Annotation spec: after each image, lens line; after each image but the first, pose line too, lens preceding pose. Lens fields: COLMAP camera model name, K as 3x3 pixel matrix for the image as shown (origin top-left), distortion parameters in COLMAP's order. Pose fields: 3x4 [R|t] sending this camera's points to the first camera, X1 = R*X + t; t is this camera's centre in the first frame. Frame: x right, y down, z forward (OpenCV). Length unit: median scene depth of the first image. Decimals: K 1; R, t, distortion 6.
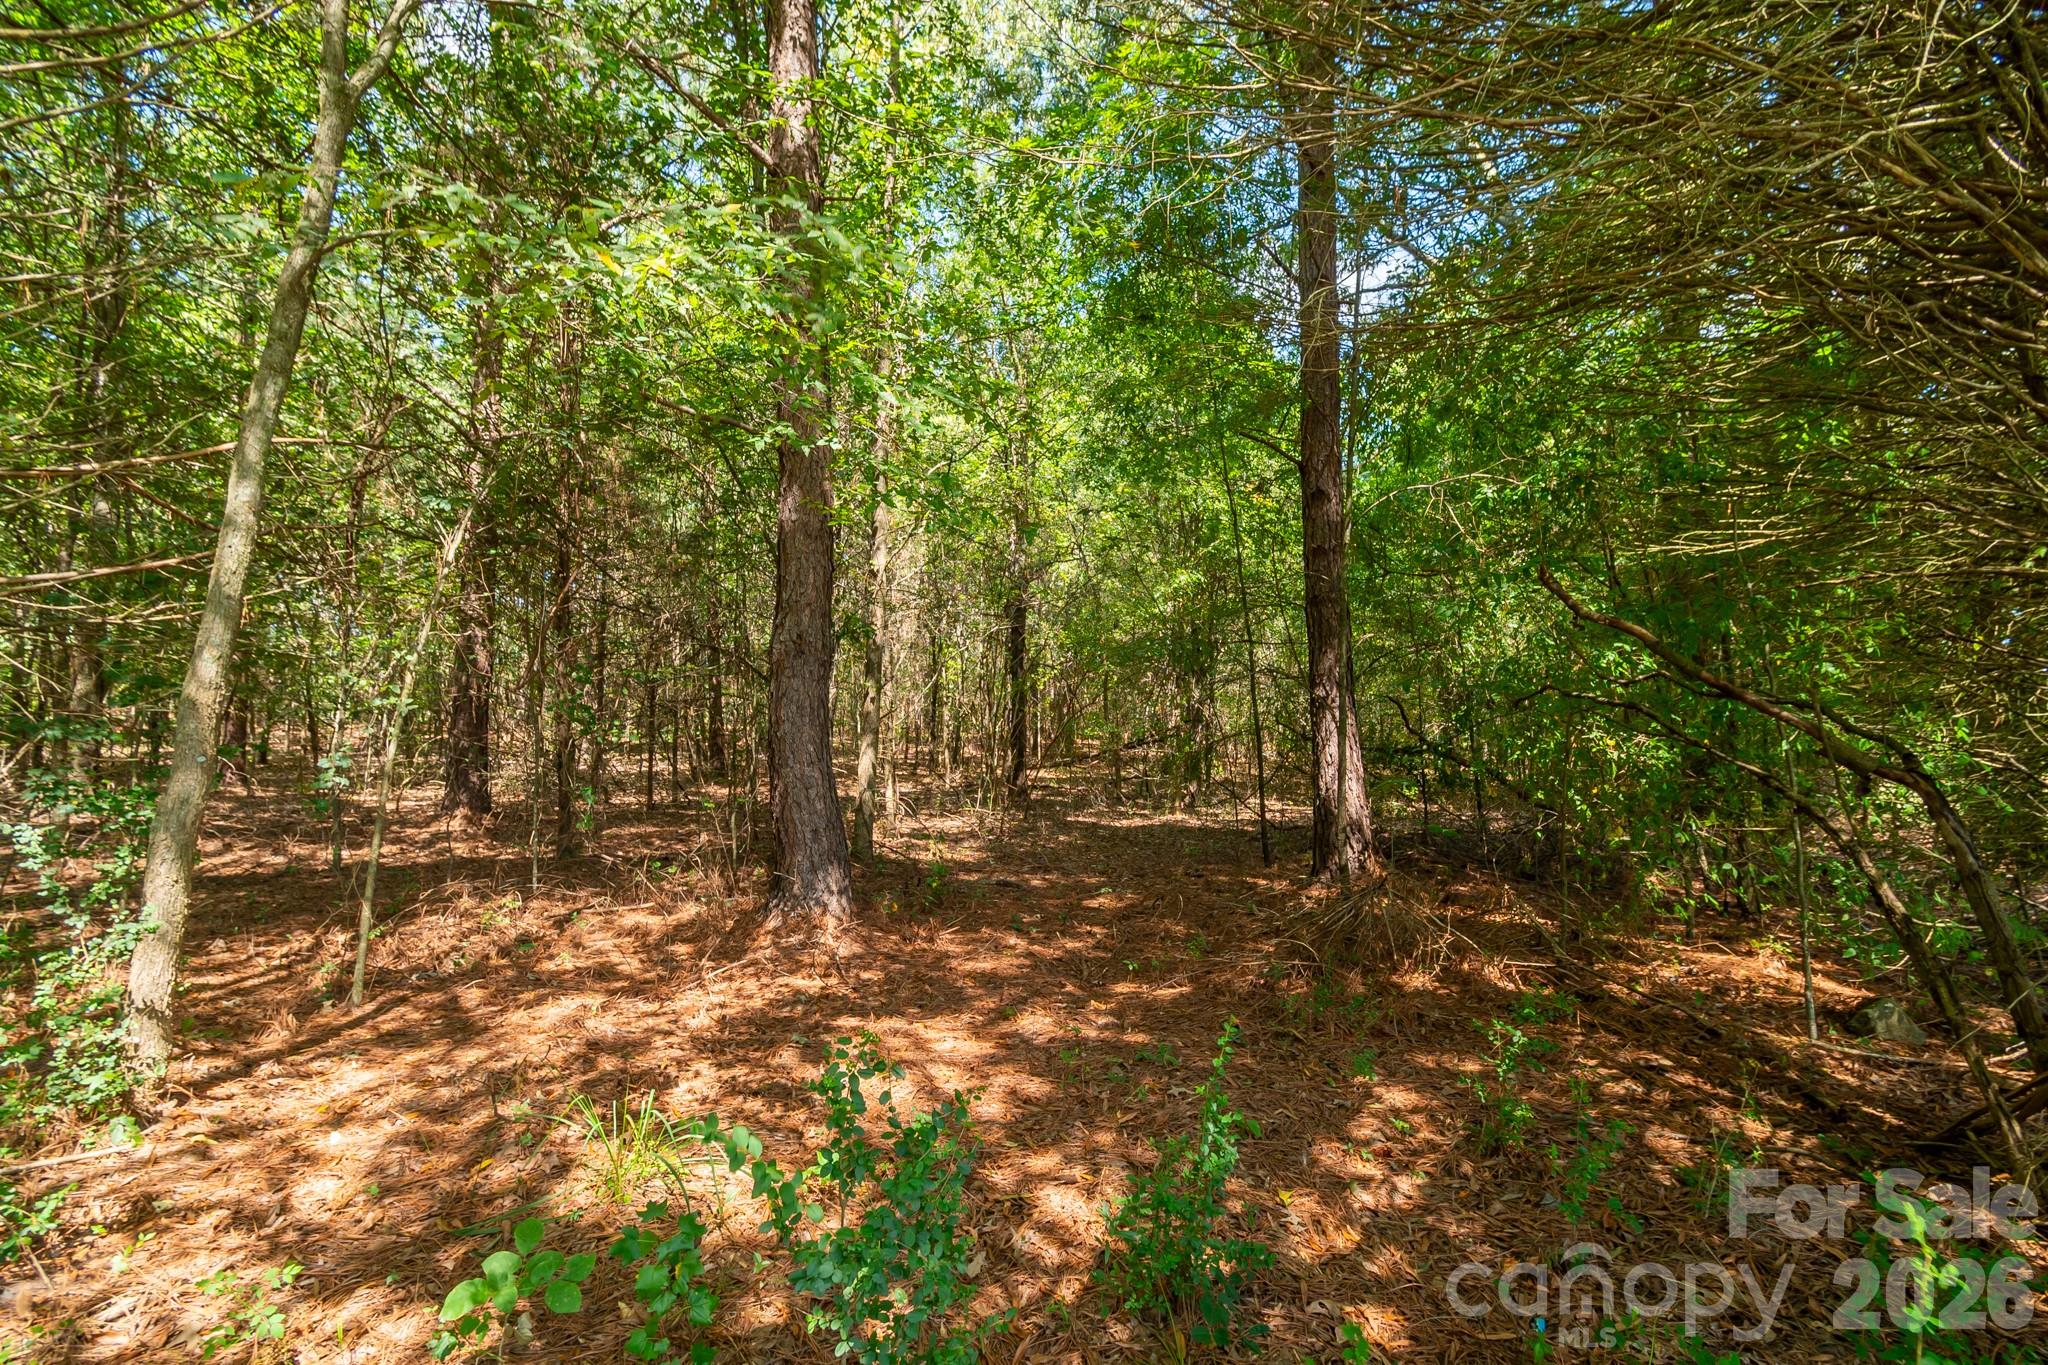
lens RADIAL K [[894.8, 0, 1024.0], [0, 894.8, 682.5], [0, 0, 1]] dist [0.001067, 0.000033]
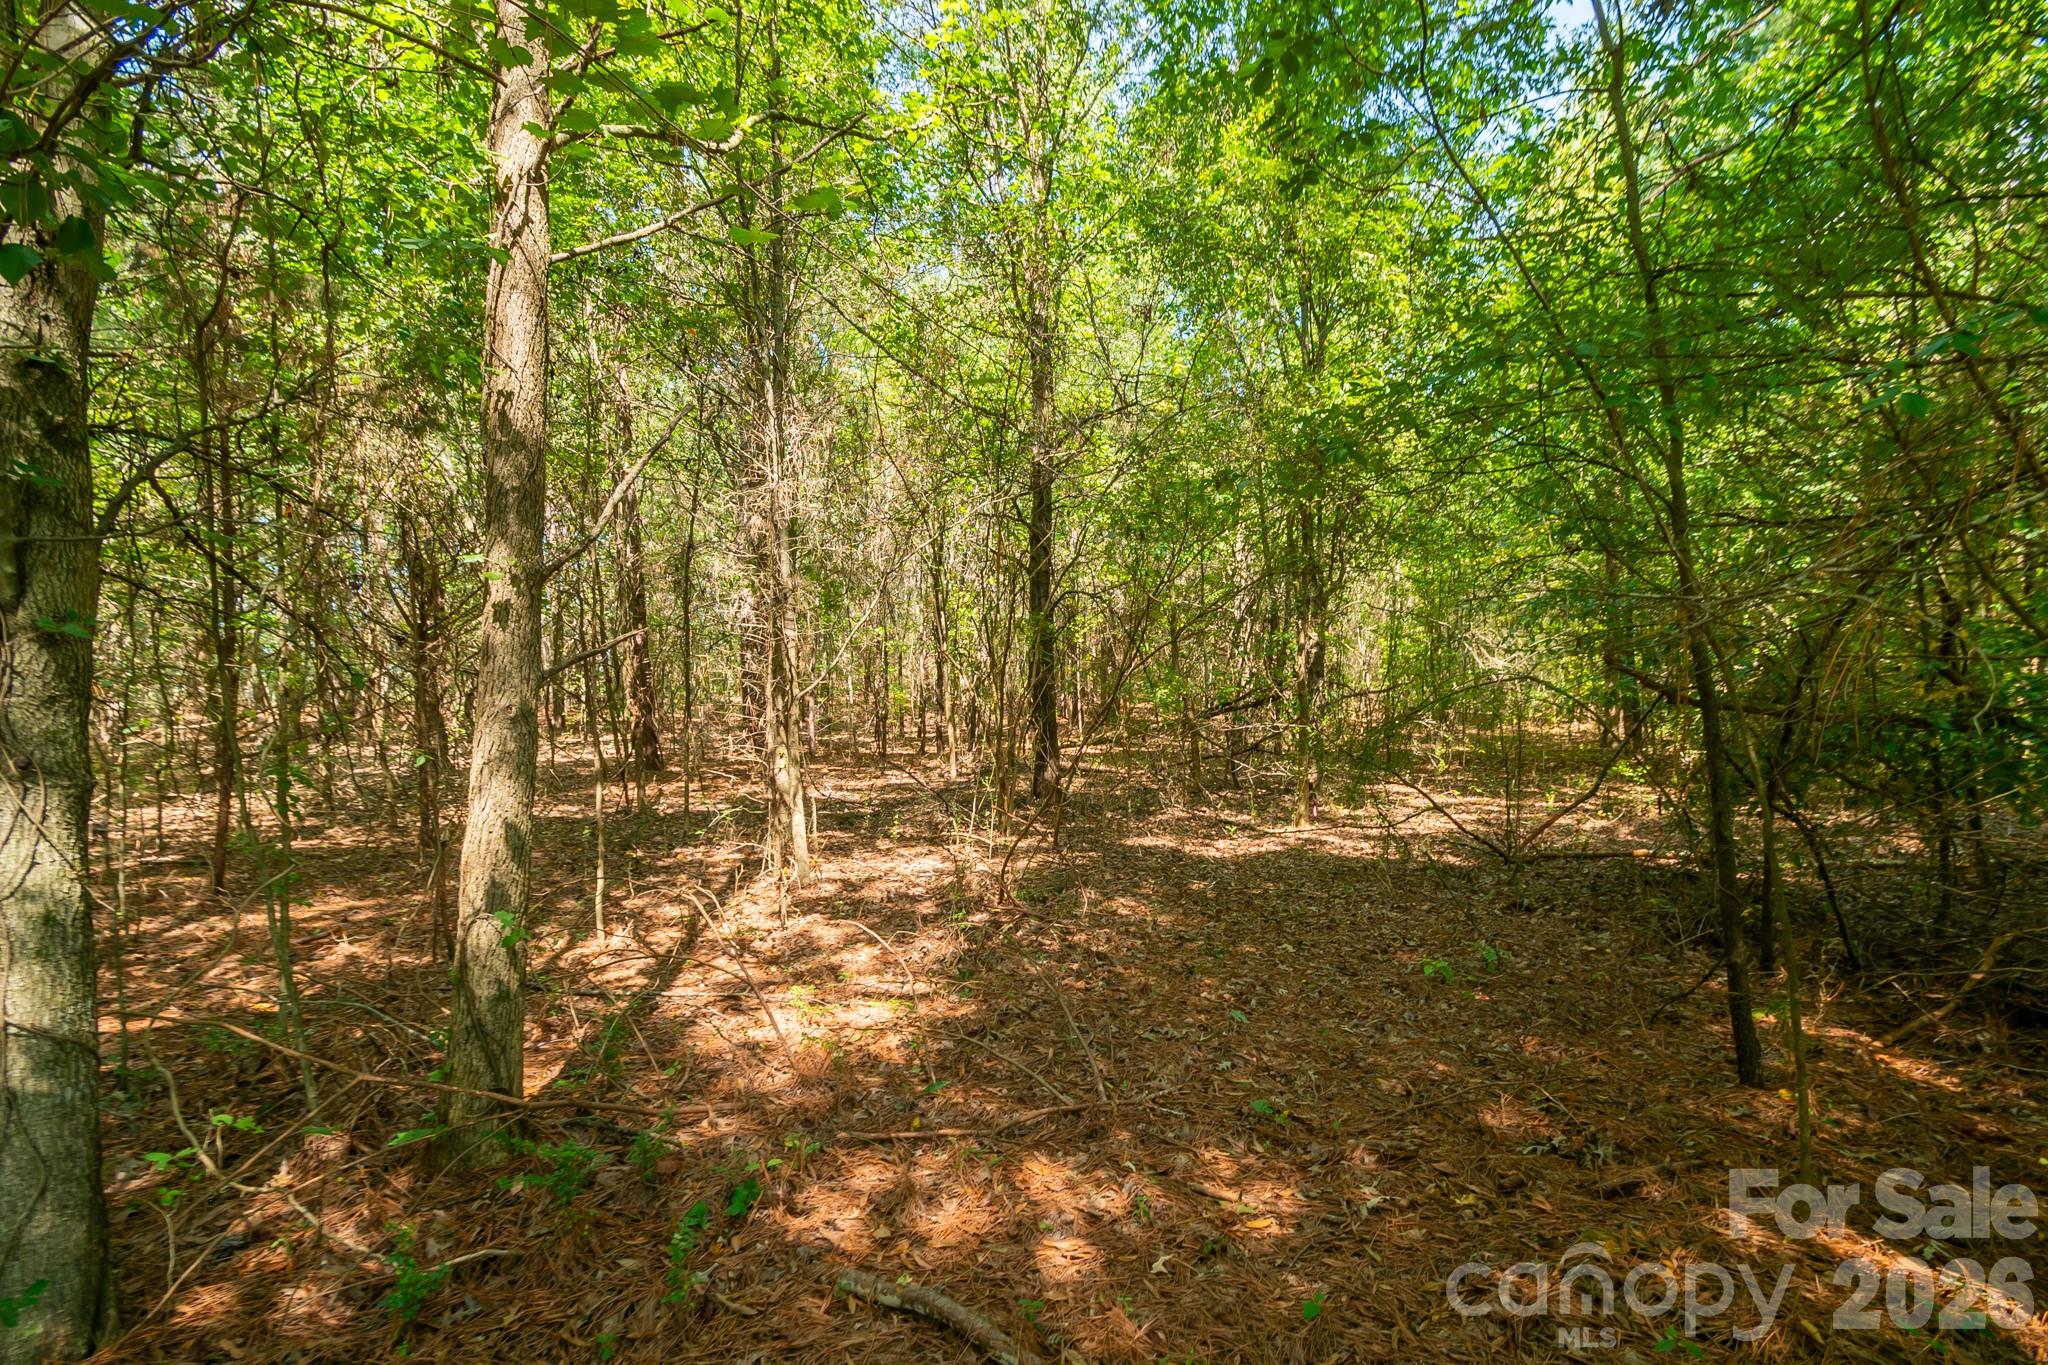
lens RADIAL K [[894.8, 0, 1024.0], [0, 894.8, 682.5], [0, 0, 1]] dist [0.001067, 0.000033]
pose [[0.998651, -0.027601, -0.043989, 0.006389], [0.029382, 0.998752, 0.040377, 0.014571], [0.042820, -0.041615, 0.998216, 0.283650]]
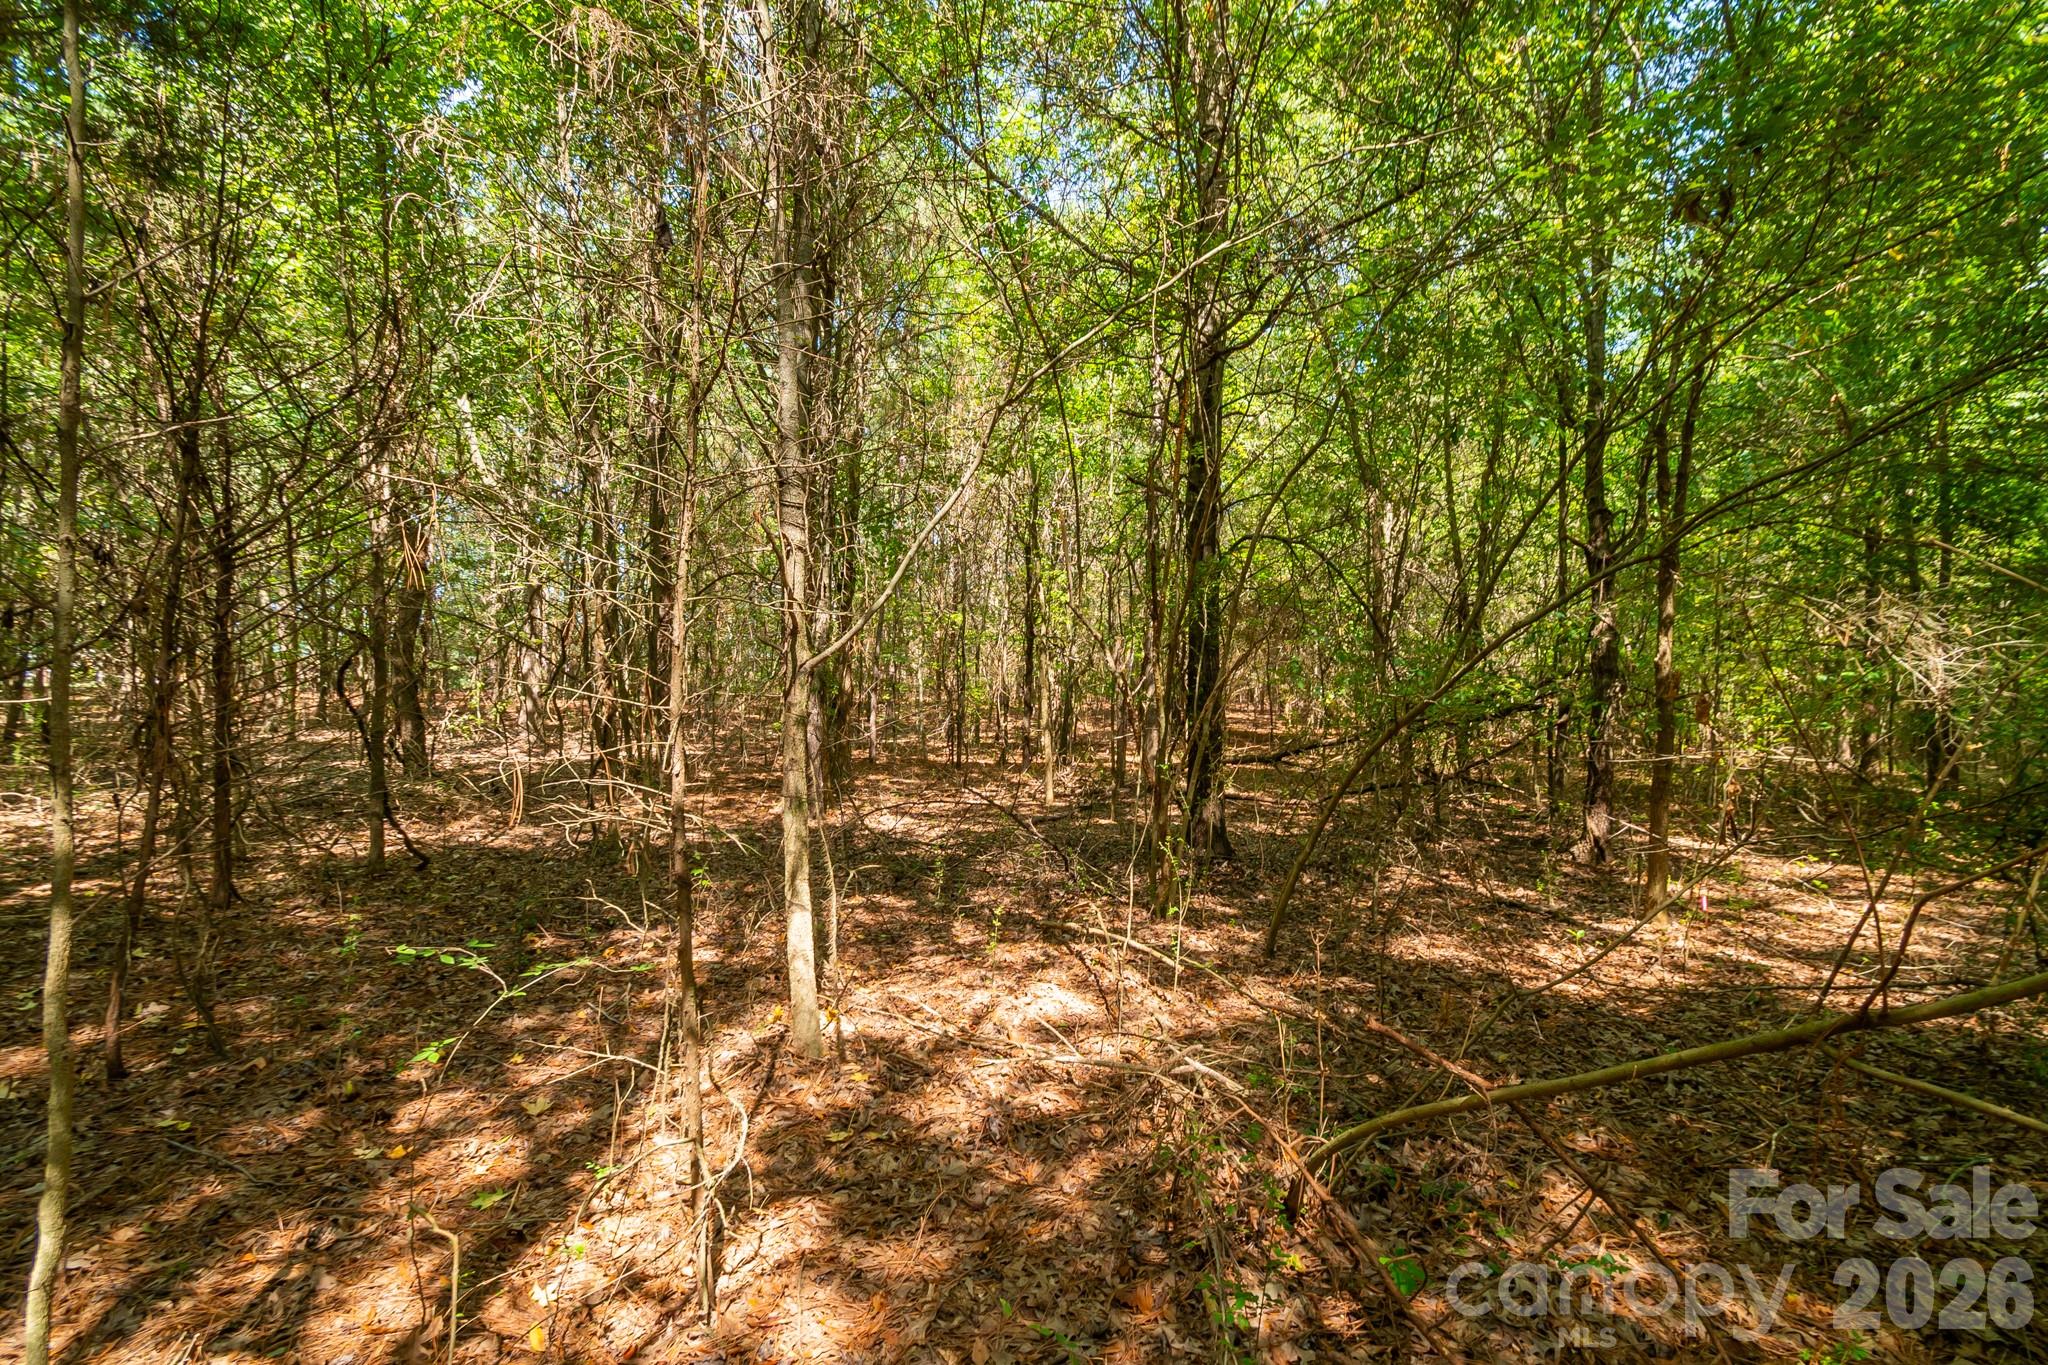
lens RADIAL K [[894.8, 0, 1024.0], [0, 894.8, 682.5], [0, 0, 1]] dist [0.001067, 0.000033]
pose [[0.992595, -0.000024, -0.121473, -0.033895], [0.004005, 0.999463, 0.032527, 0.028233], [0.121407, -0.032773, 0.992062, 0.456008]]
